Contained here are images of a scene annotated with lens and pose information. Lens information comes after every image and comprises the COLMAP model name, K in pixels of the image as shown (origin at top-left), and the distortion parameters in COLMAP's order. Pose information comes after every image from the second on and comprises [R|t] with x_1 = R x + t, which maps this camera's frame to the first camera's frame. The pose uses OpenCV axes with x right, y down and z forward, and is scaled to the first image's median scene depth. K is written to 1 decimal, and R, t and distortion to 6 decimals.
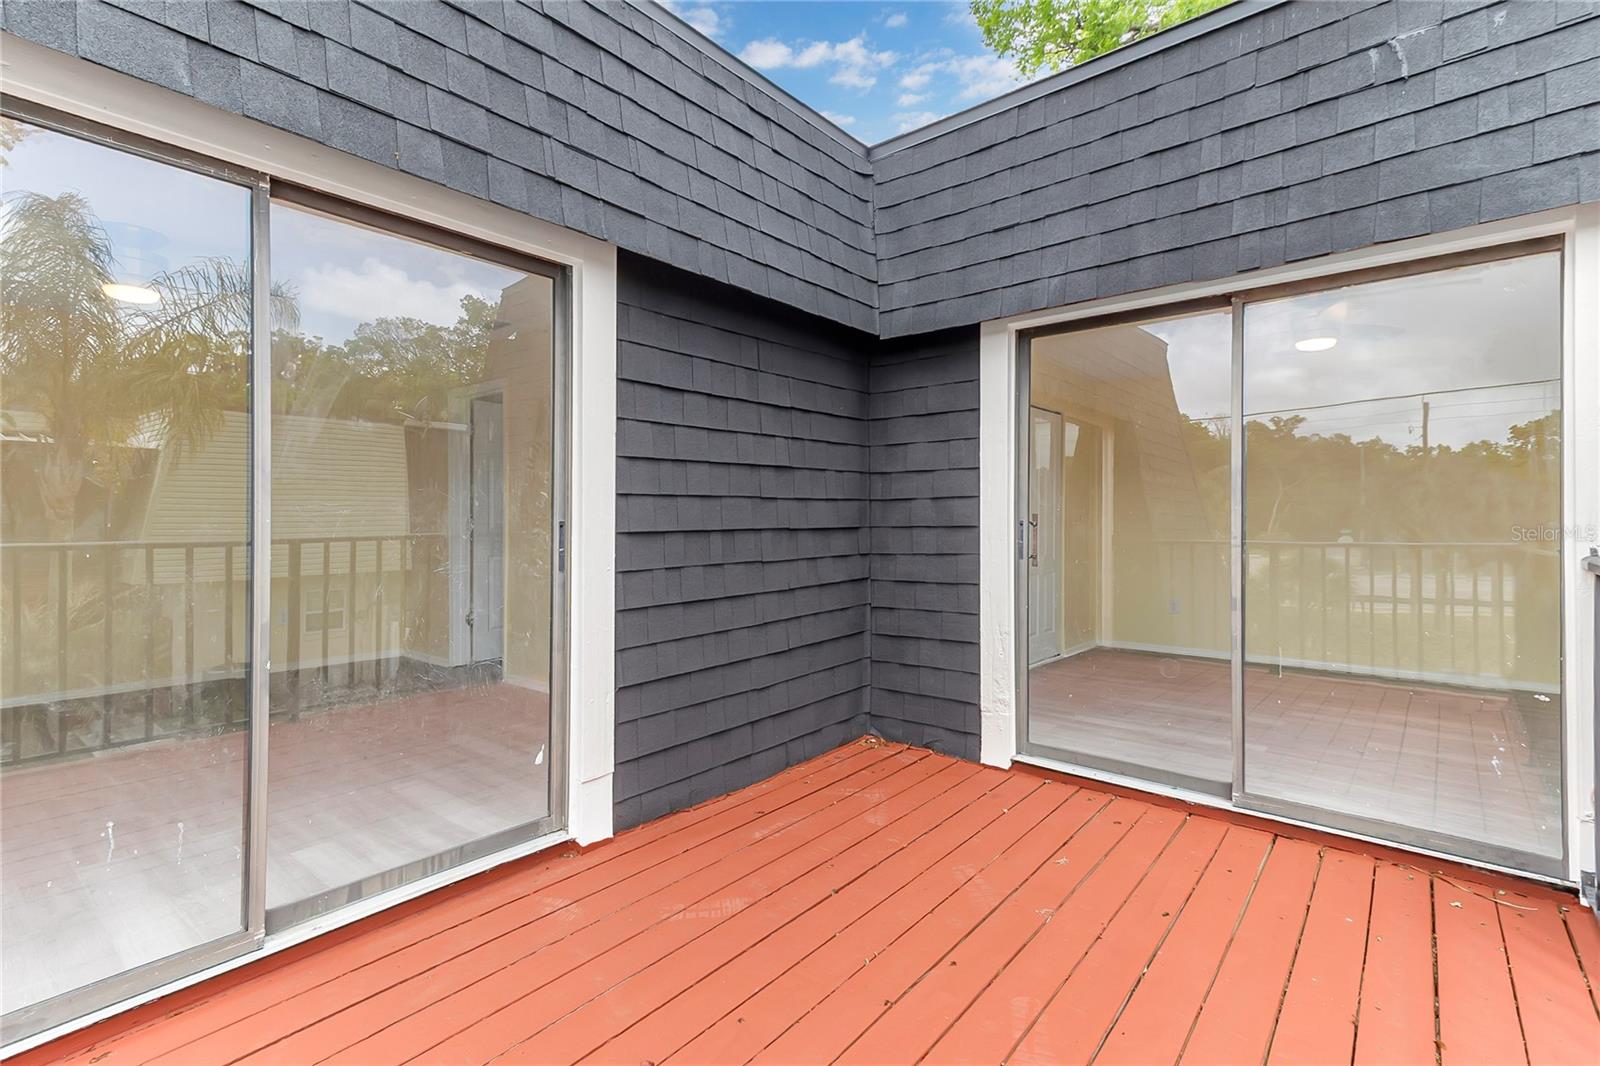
lens RADIAL K [[760.3, 0, 800.0], [0, 760.3, 533.0], [0, 0, 1]] dist [0.002748, -0.006535]
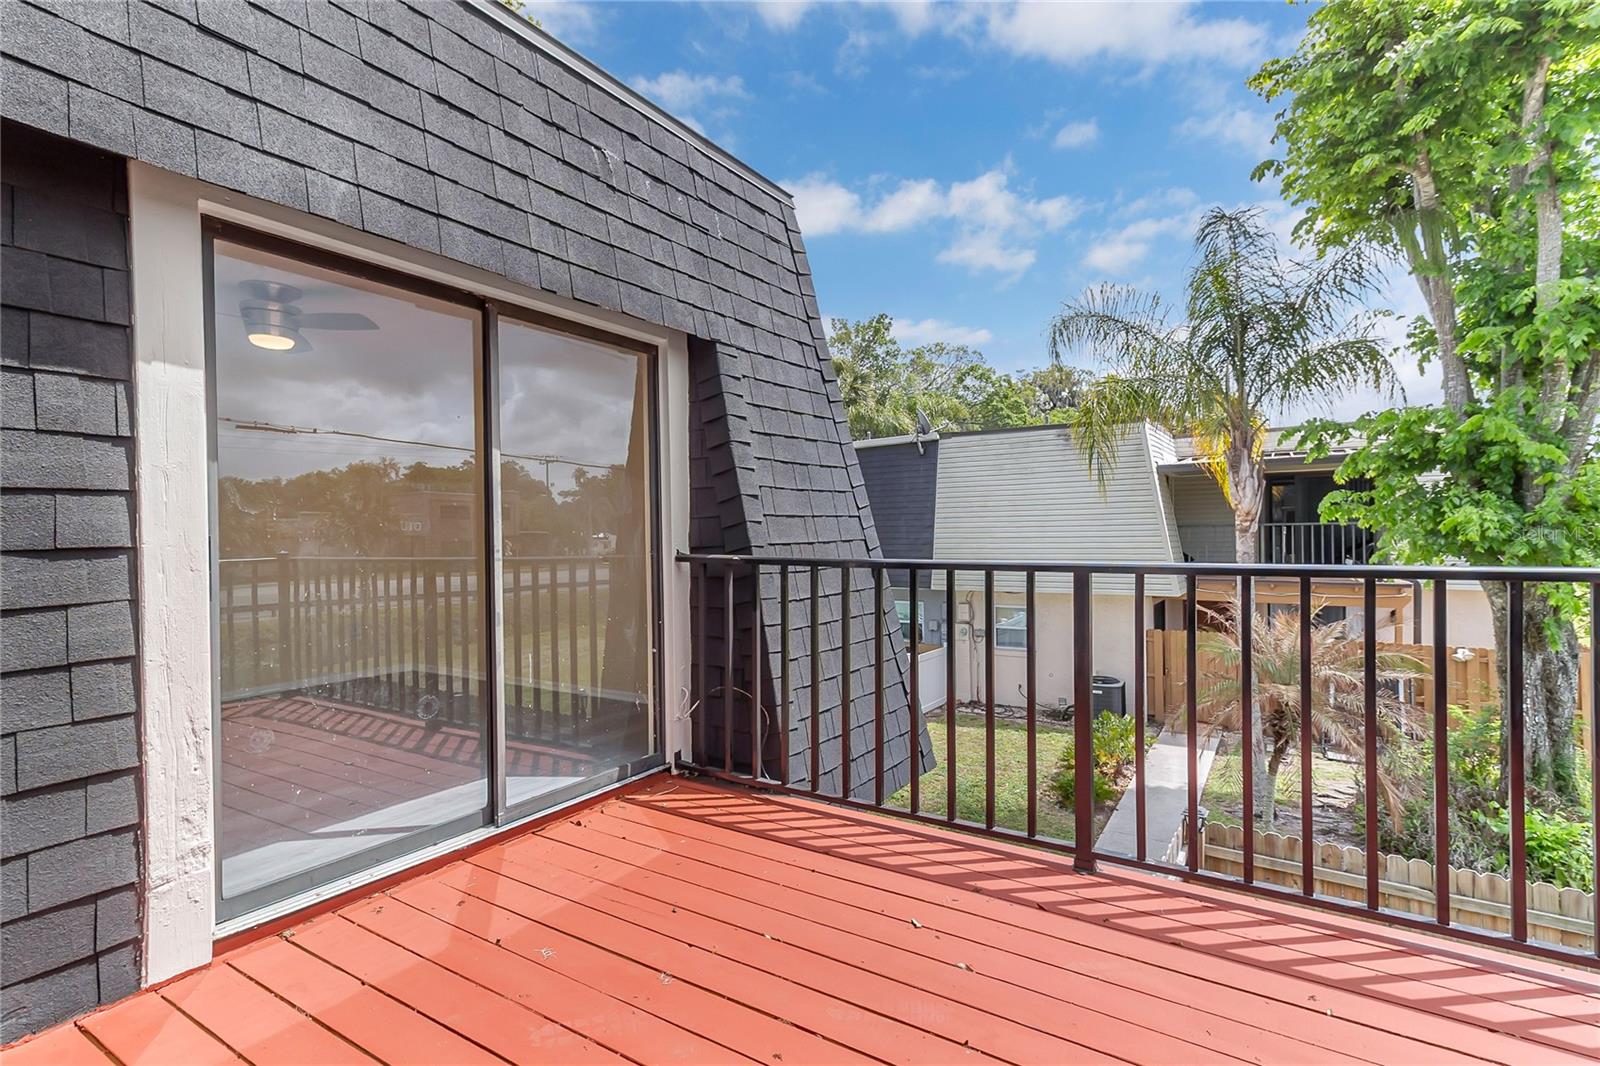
lens RADIAL K [[760.3, 0, 800.0], [0, 760.3, 533.0], [0, 0, 1]] dist [0.002748, -0.006535]
pose [[-0.161710, -0.010504, 0.986782, -0.373171], [0.014172, 0.999816, 0.012965, -0.020282], [-0.986737, 0.016081, -0.161531, 0.642608]]
